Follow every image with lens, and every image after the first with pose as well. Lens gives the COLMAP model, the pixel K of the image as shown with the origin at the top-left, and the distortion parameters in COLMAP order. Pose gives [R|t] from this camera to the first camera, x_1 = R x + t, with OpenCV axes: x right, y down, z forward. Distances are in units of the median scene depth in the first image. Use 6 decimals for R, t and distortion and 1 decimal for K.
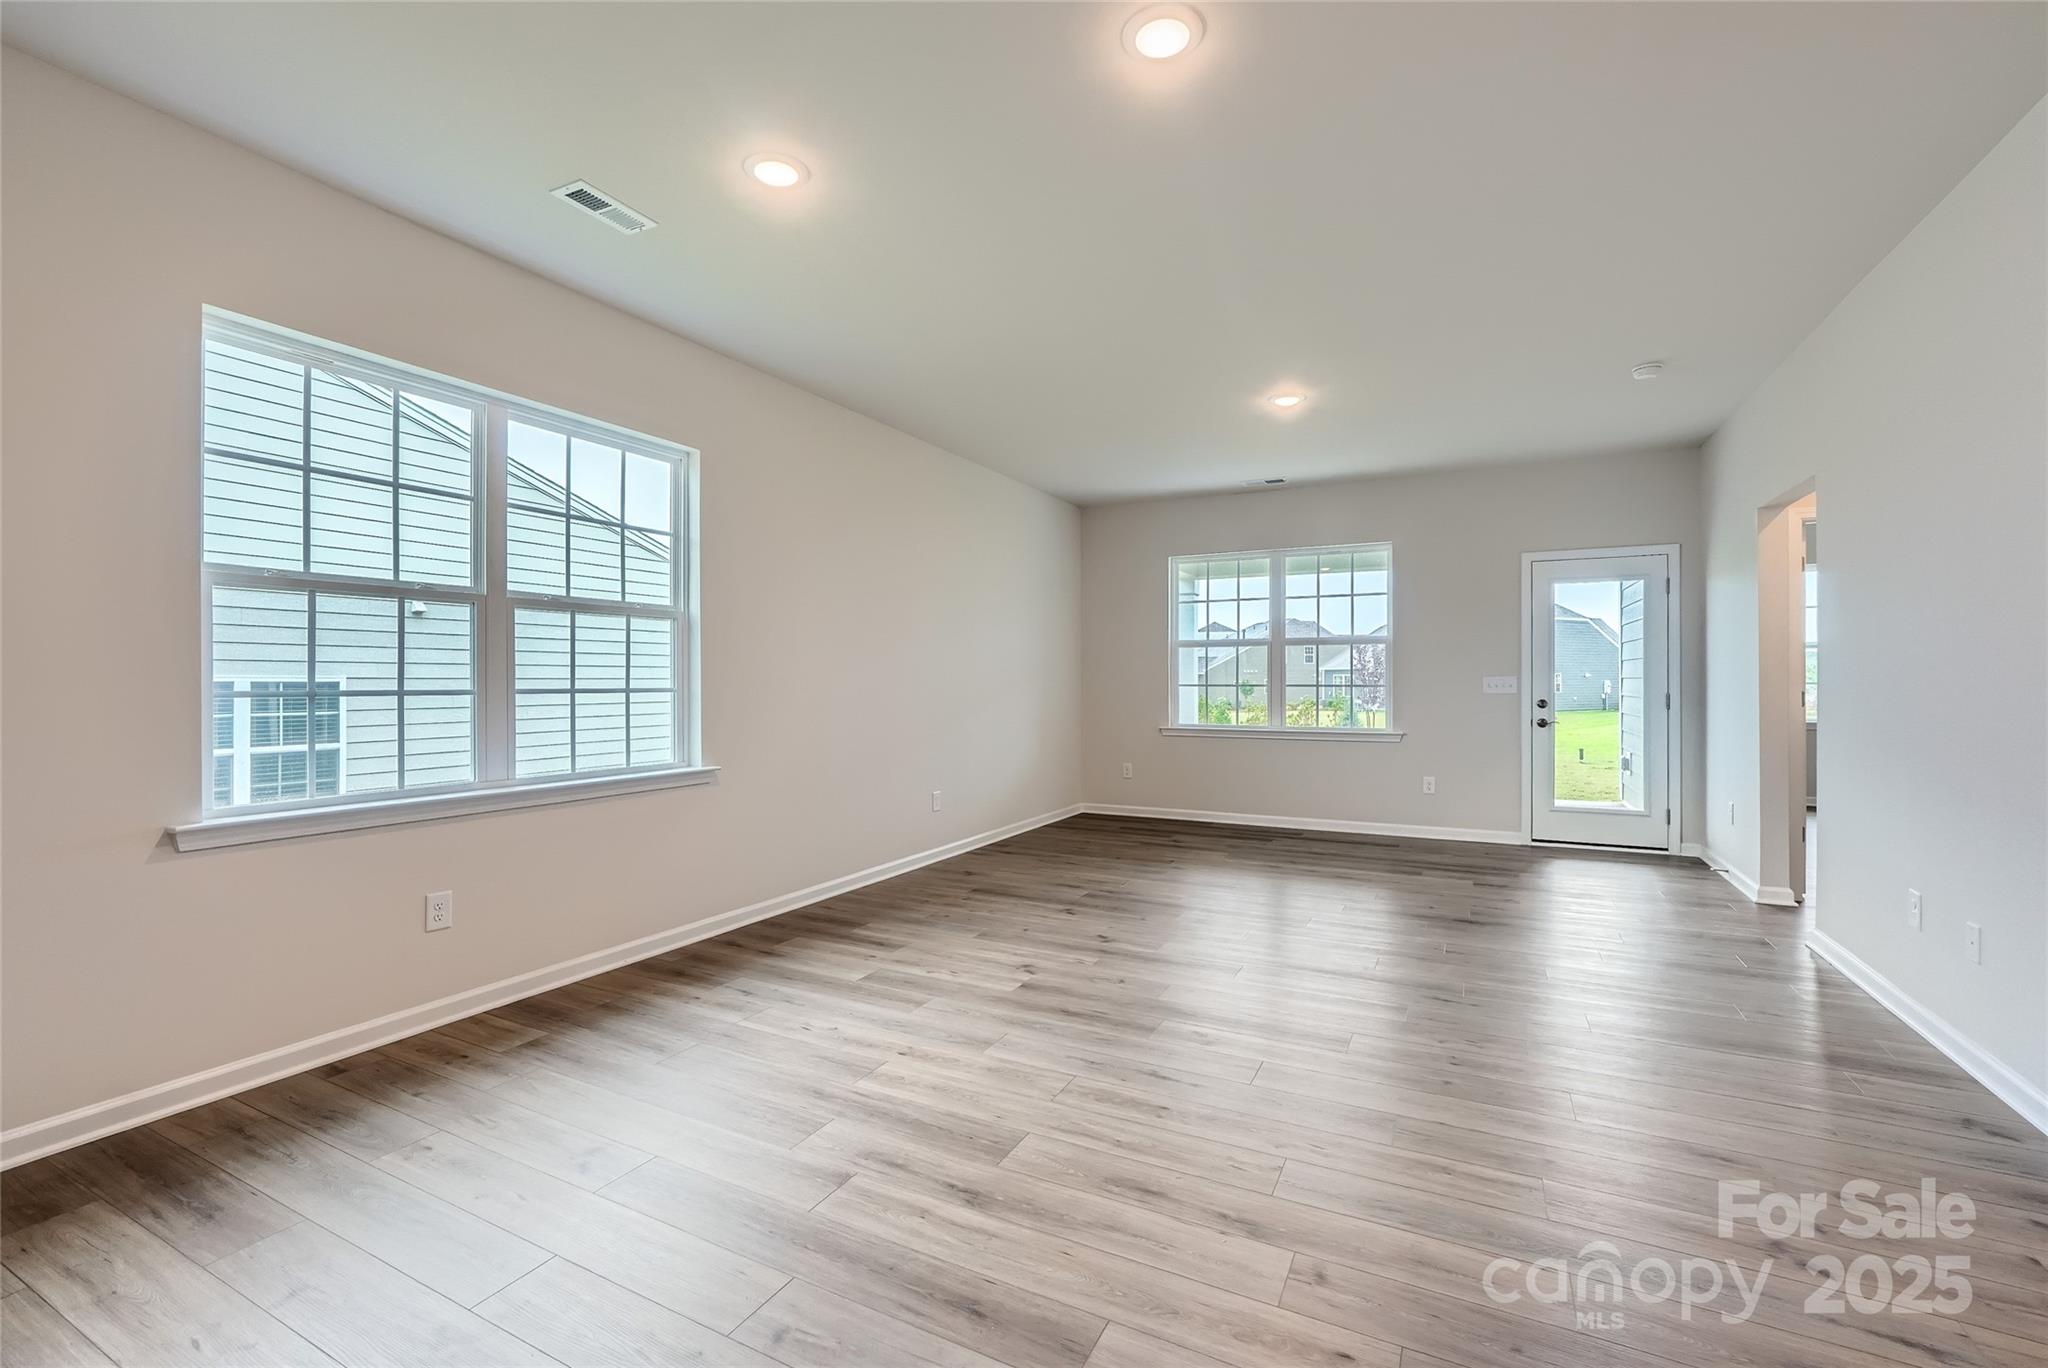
lens RADIAL K [[866.4, 0, 1017.2], [0, 866.4, 679.7], [0, 0, 1]] dist [-0.009919, 0.000326]
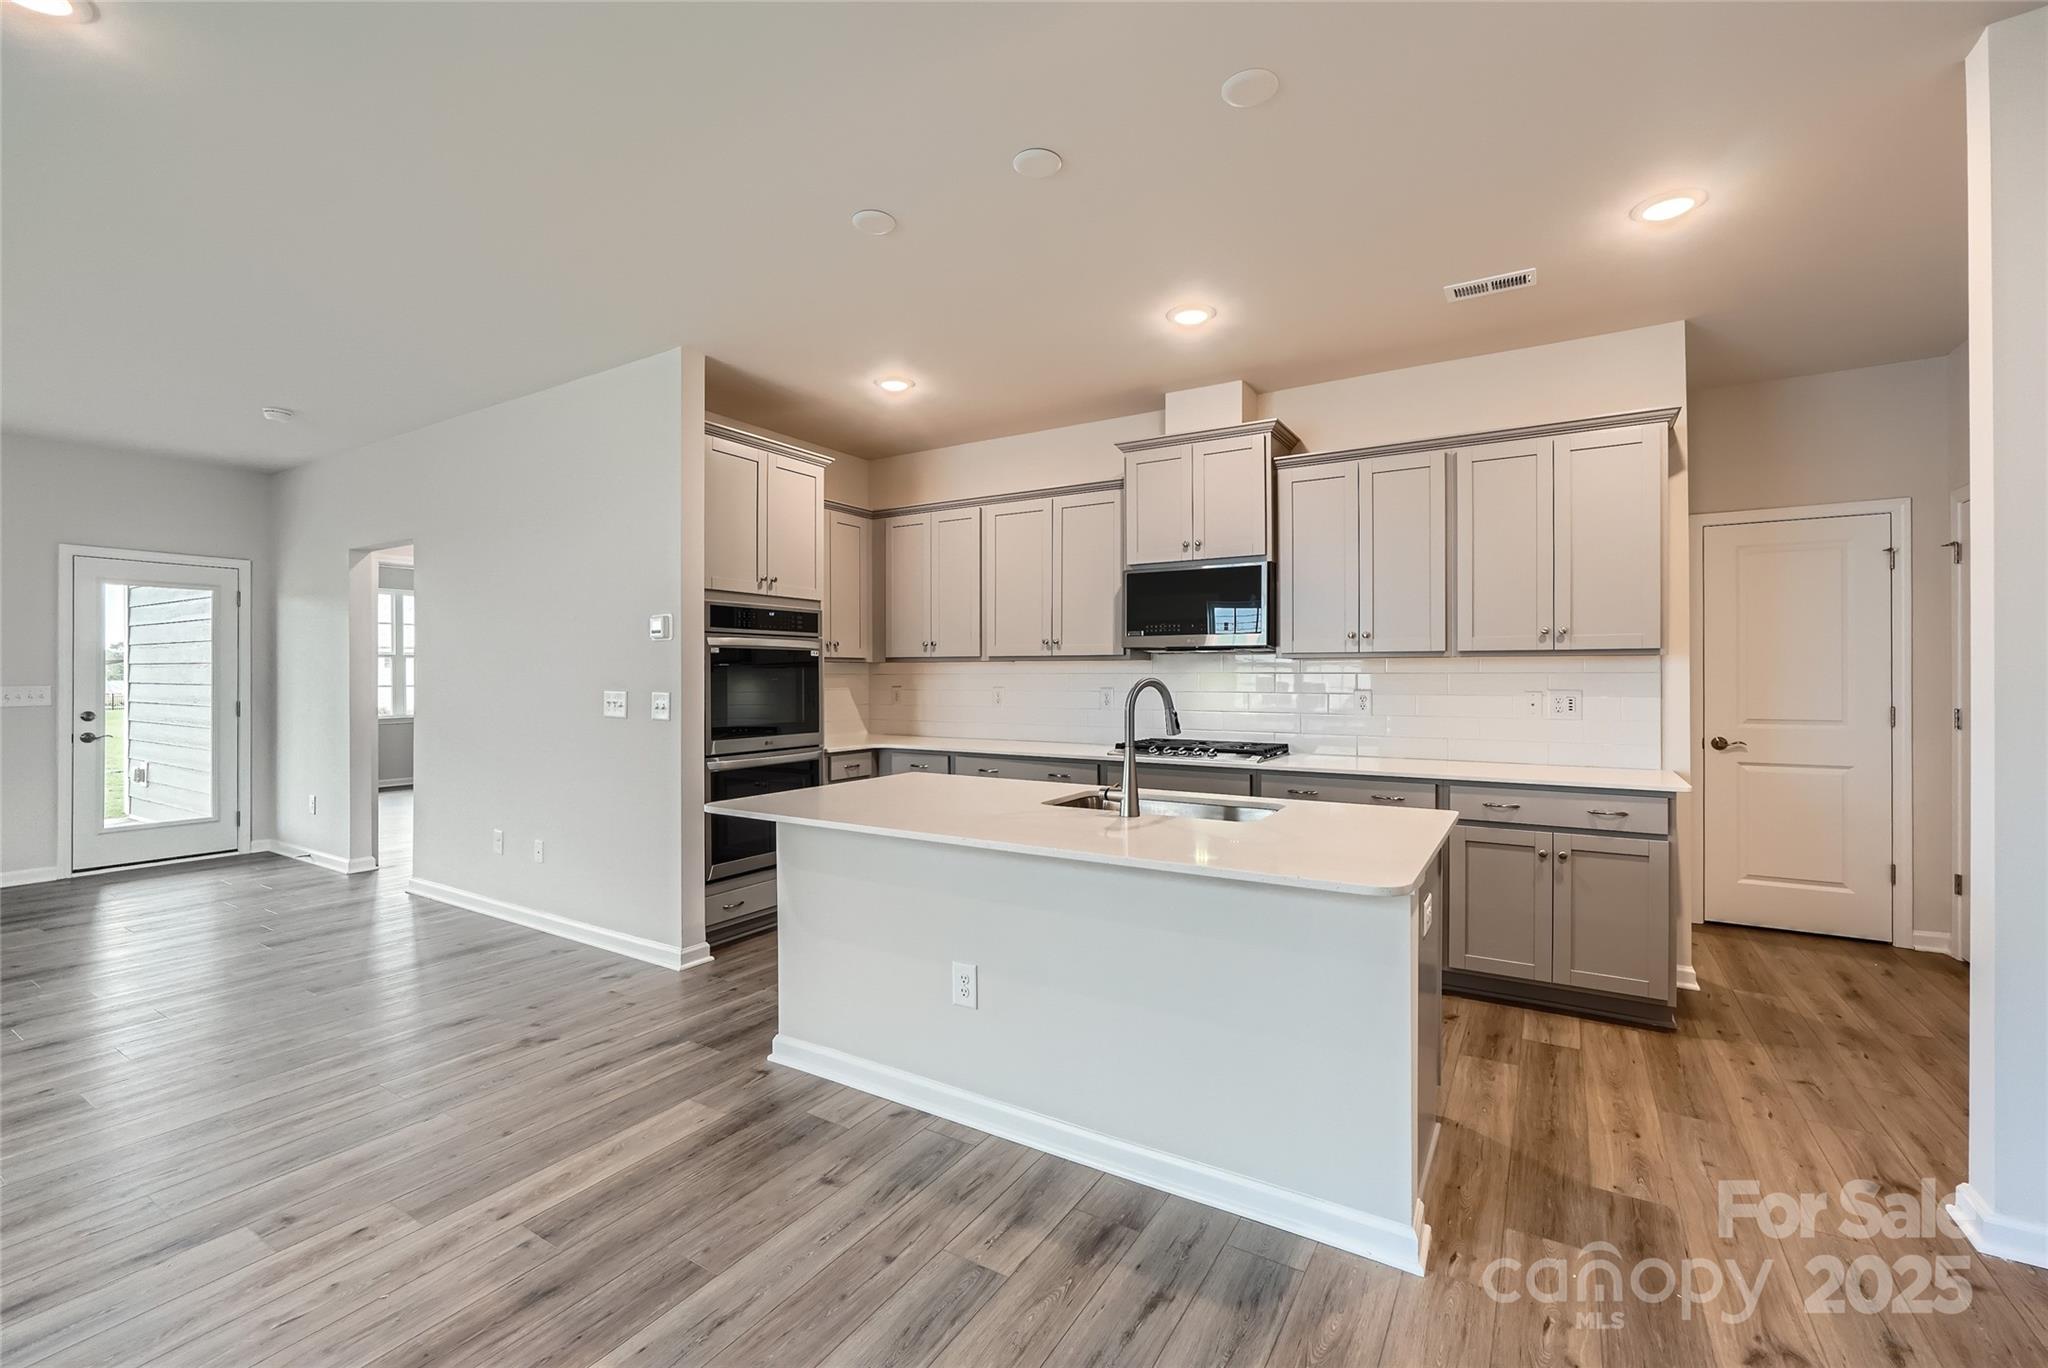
lens RADIAL K [[866.4, 0, 1020.8], [0, 866.4, 677.0], [0, 0, 1]] dist [-0.009919, 0.000326]
pose [[0.068783, 0.001035, 0.997631, -0.287494], [-0.003427, 0.999994, -0.000801, -0.020792], [-0.997626, -0.003364, 0.068786, -0.031568]]
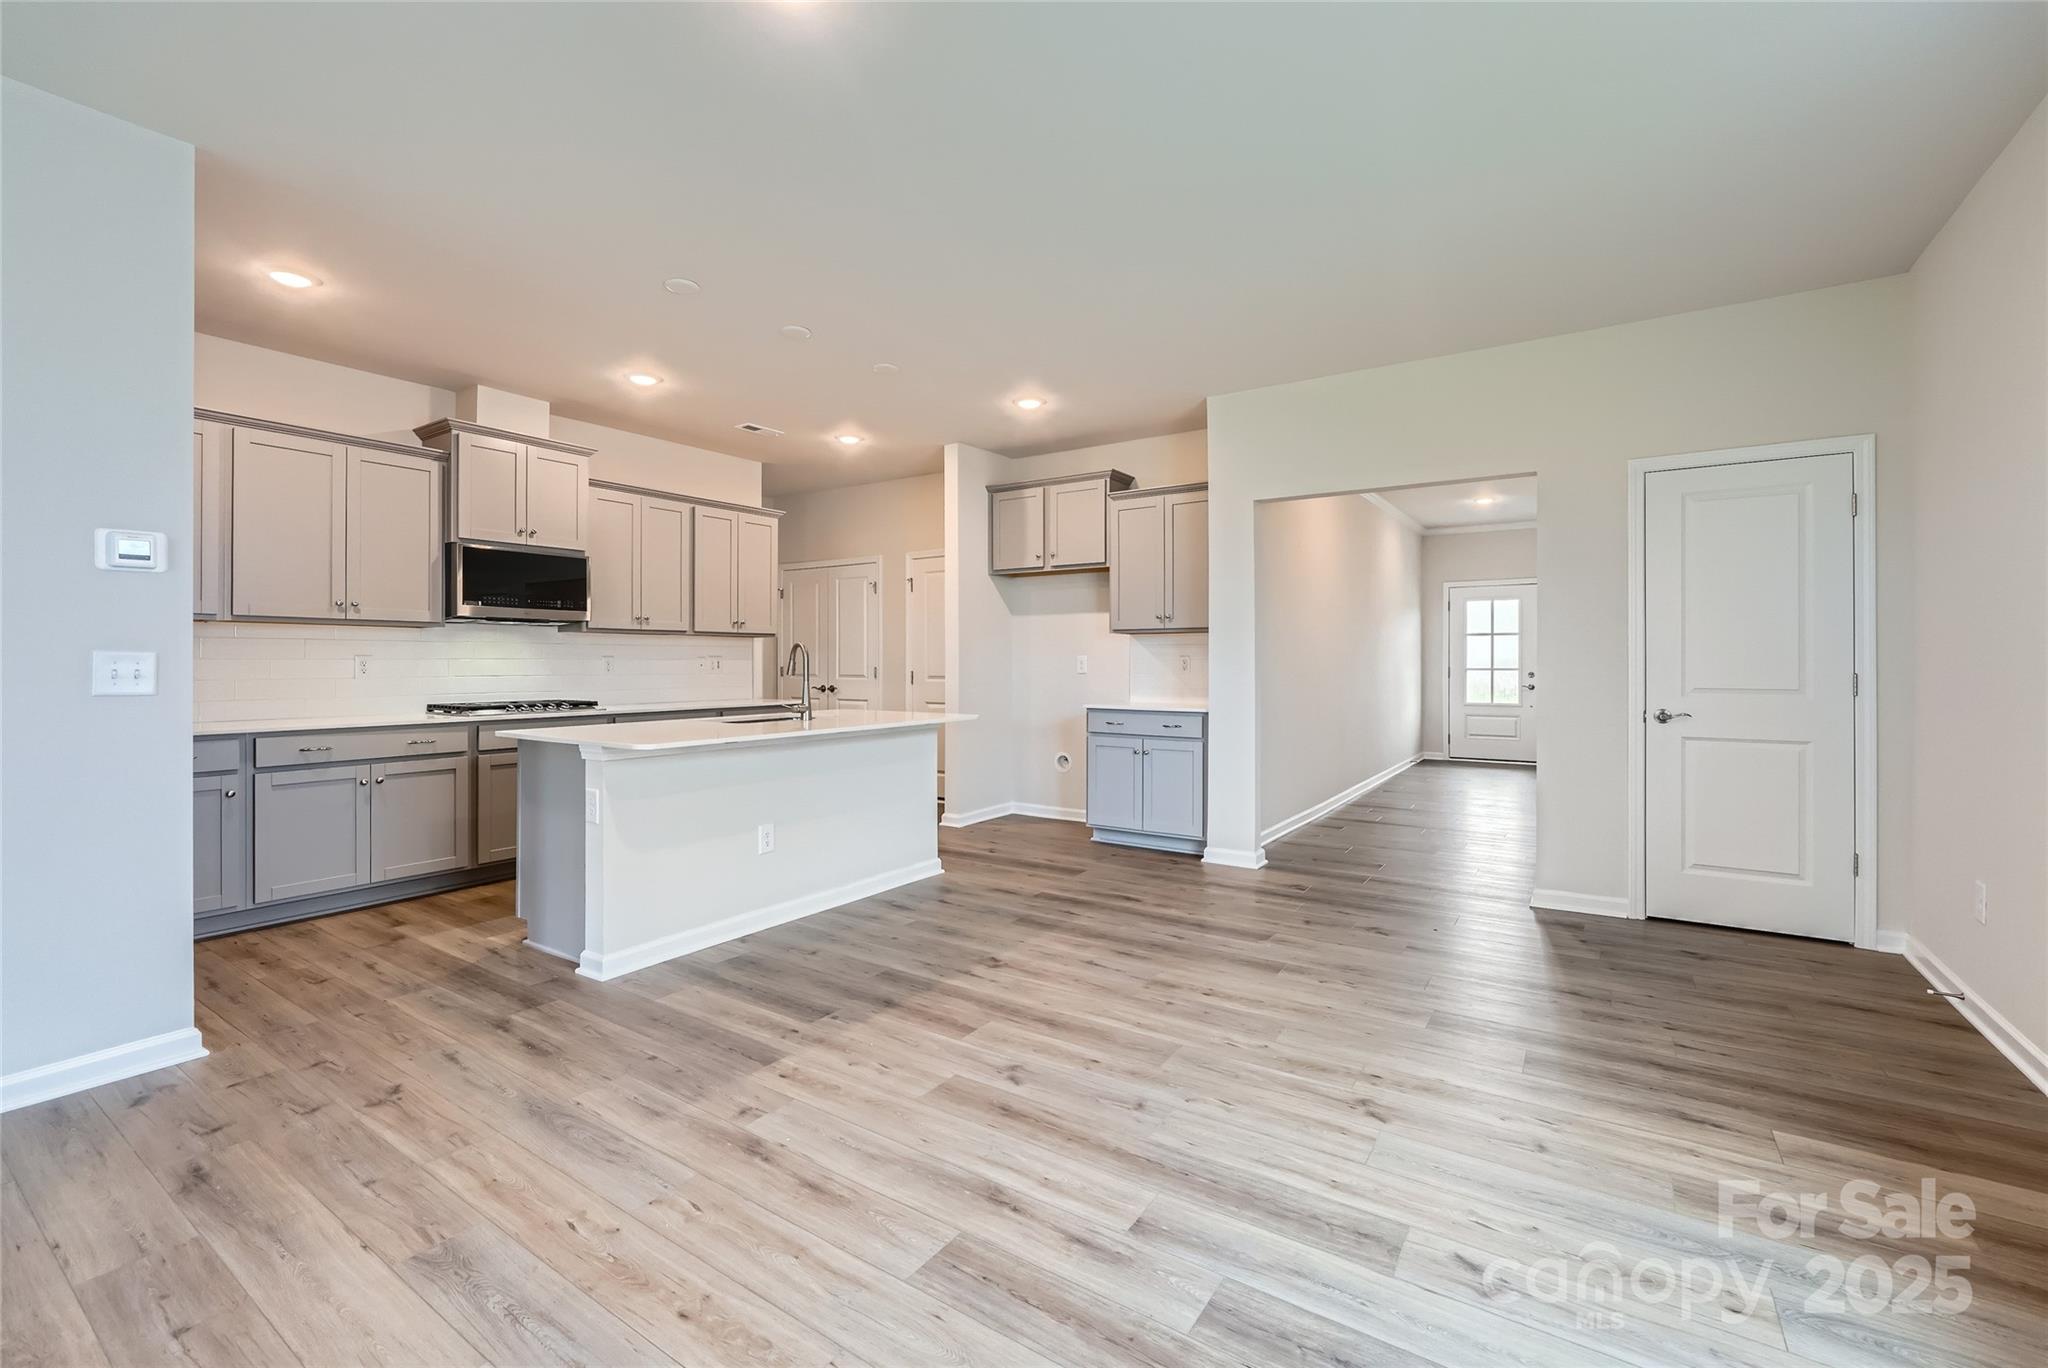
lens RADIAL K [[866.4, 0, 1035.1], [0, 866.4, 670.1], [0, 0, 1]] dist [-0.009919, 0.000326]
pose [[-0.995431, 0.000833, 0.095480, -0.083570], [0.001437, 0.999979, 0.006256, 0.003485], [-0.095473, 0.006364, -0.995412, 0.865413]]
